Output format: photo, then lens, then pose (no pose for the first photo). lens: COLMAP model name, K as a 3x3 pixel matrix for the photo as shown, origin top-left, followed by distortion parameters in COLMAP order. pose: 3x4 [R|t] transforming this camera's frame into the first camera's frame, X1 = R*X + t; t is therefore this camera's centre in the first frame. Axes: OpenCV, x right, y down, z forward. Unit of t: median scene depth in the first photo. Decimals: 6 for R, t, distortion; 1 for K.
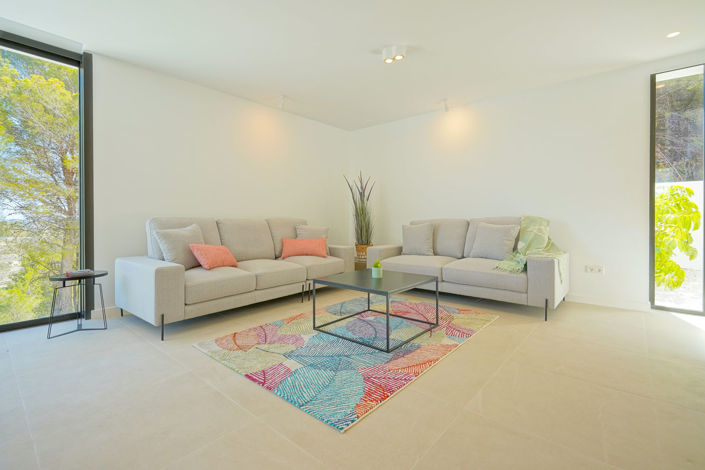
lens RADIAL K [[327.0, 0, 349.6], [0, 327.0, 220.0], [0, 0, 1]] dist [0.000677, 0.000053]
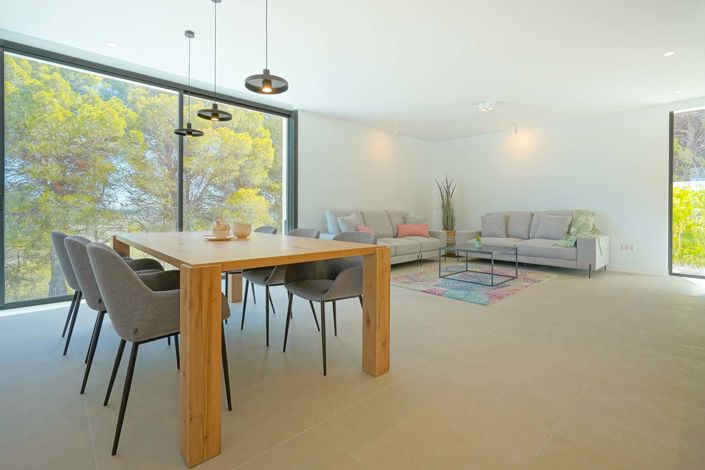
lens RADIAL K [[331.7, 0, 354.9], [0, 331.7, 211.0], [0, 0, 1]] dist [-0.001173, 0.000062]
pose [[0.994391, 0.005323, -0.105628, -0.276171], [-0.005195, 0.999985, 0.001487, -0.003158], [0.105634, -0.000930, 0.994405, -0.551698]]
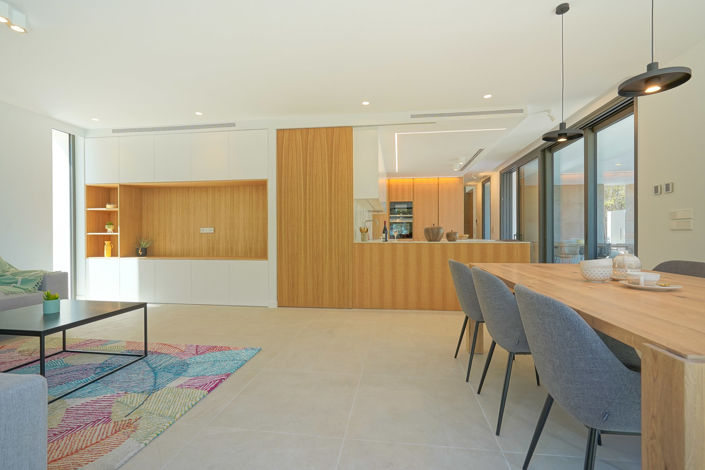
lens RADIAL K [[335.8, 0, 352.5], [0, 335.8, 235.0], [0, 0, 1]] dist [-0.000380, 0.000016]
pose [[-0.544189, 0.000319, 0.838963, -0.753601], [0.006290, 0.999973, 0.003699, -0.010271], [-0.838939, 0.007290, -0.544177, 0.618636]]
